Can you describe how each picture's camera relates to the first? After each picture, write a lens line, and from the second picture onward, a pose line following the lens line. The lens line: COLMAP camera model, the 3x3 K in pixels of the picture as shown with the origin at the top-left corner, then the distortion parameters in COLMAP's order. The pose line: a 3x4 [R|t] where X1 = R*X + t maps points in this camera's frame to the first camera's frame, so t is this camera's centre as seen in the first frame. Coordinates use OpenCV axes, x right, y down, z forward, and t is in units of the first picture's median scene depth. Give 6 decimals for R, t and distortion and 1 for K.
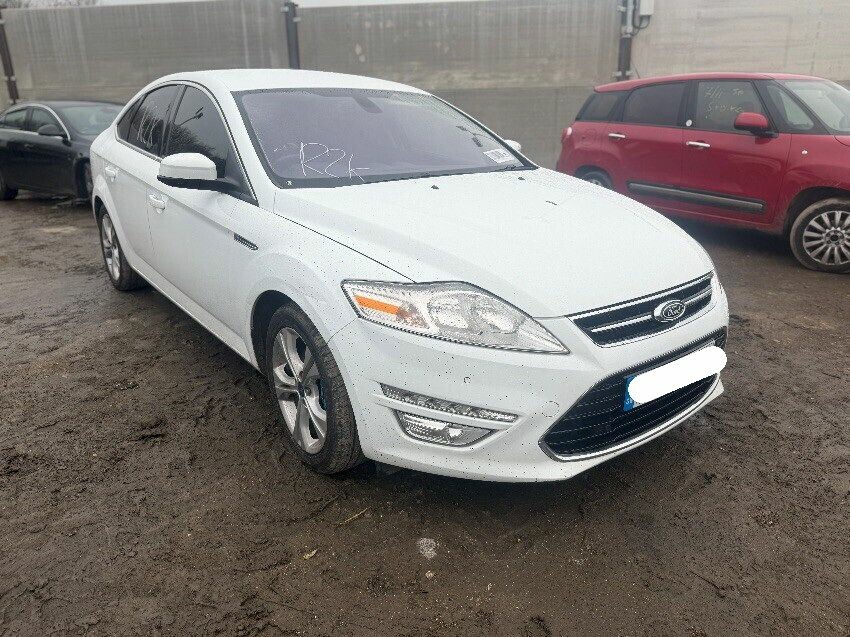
lens RADIAL K [[605.7, 0, 427.1], [0, 605.7, 304.7], [0, 0, 1]] dist [0.000148, -0.006116]
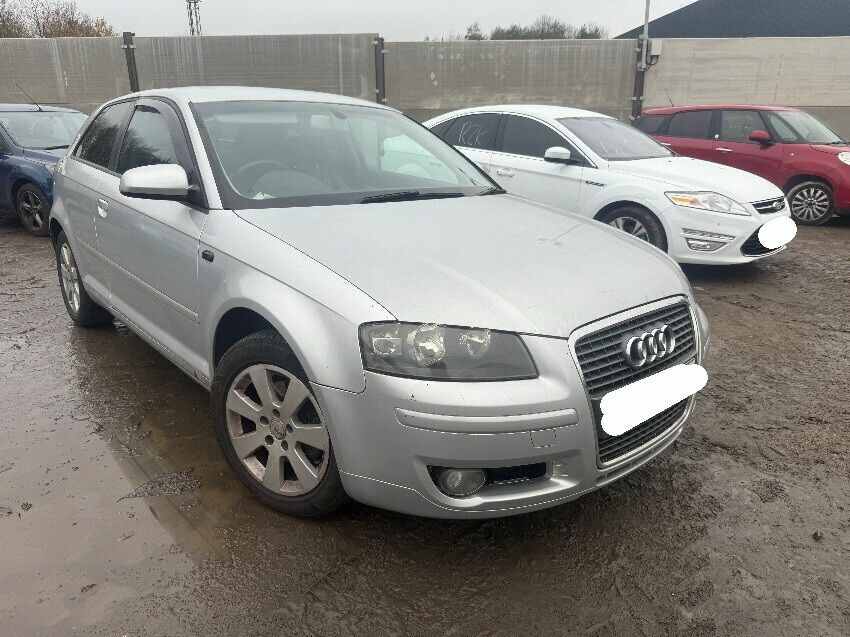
lens RADIAL K [[605.7, 0, 423.2], [0, 605.7, 316.5], [0, 0, 1]] dist [0.000148, -0.006116]
pose [[0.997173, -0.010911, 0.074346, -0.253488], [0.010888, 0.999940, 0.000704, 0.089454], [-0.074350, 0.000108, 0.997232, -0.288461]]
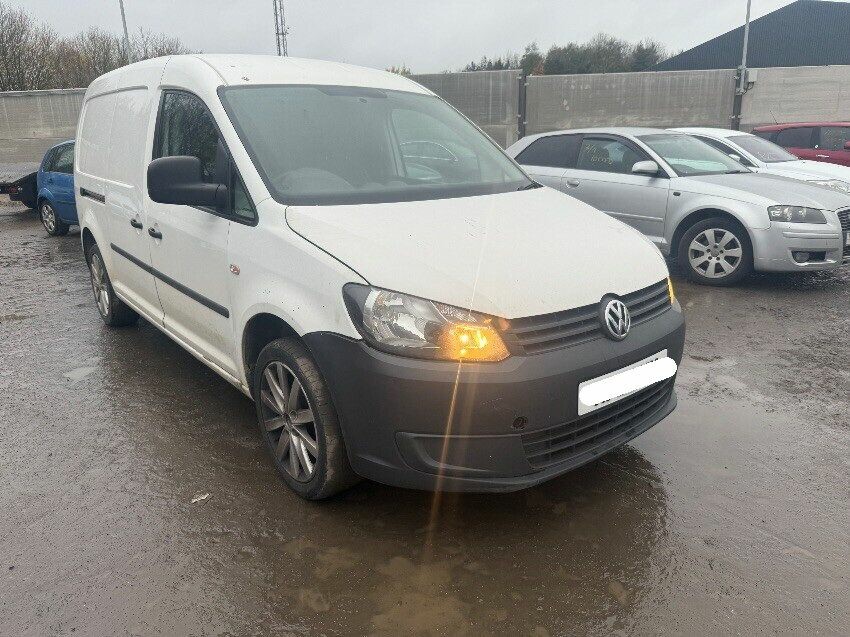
lens RADIAL K [[605.7, 0, 430.2], [0, 605.7, 319.9], [0, 0, 1]] dist [0.000148, -0.006116]
pose [[0.999883, -0.011421, 0.010132, -0.530441], [0.011629, 0.999717, -0.020738, 0.187263], [-0.009892, 0.020854, 0.999734, -0.609066]]
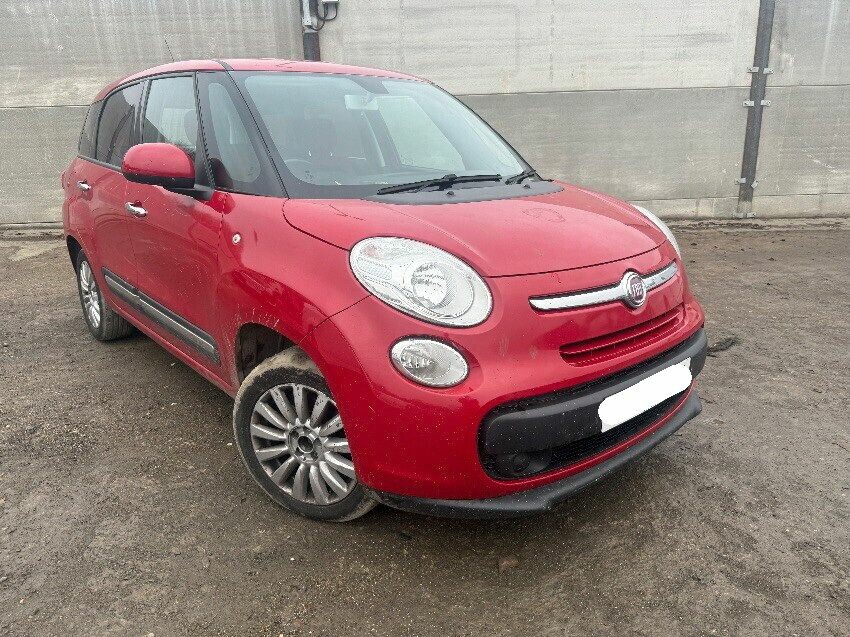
lens RADIAL K [[605.7, 0, 426.3], [0, 605.7, 316.2], [0, 0, 1]] dist [0.000148, -0.006116]
pose [[0.981536, -0.069024, 0.178390, 0.320499], [0.070721, 0.997491, -0.003163, -0.089111], [-0.177724, 0.015720, 0.983955, 0.265988]]
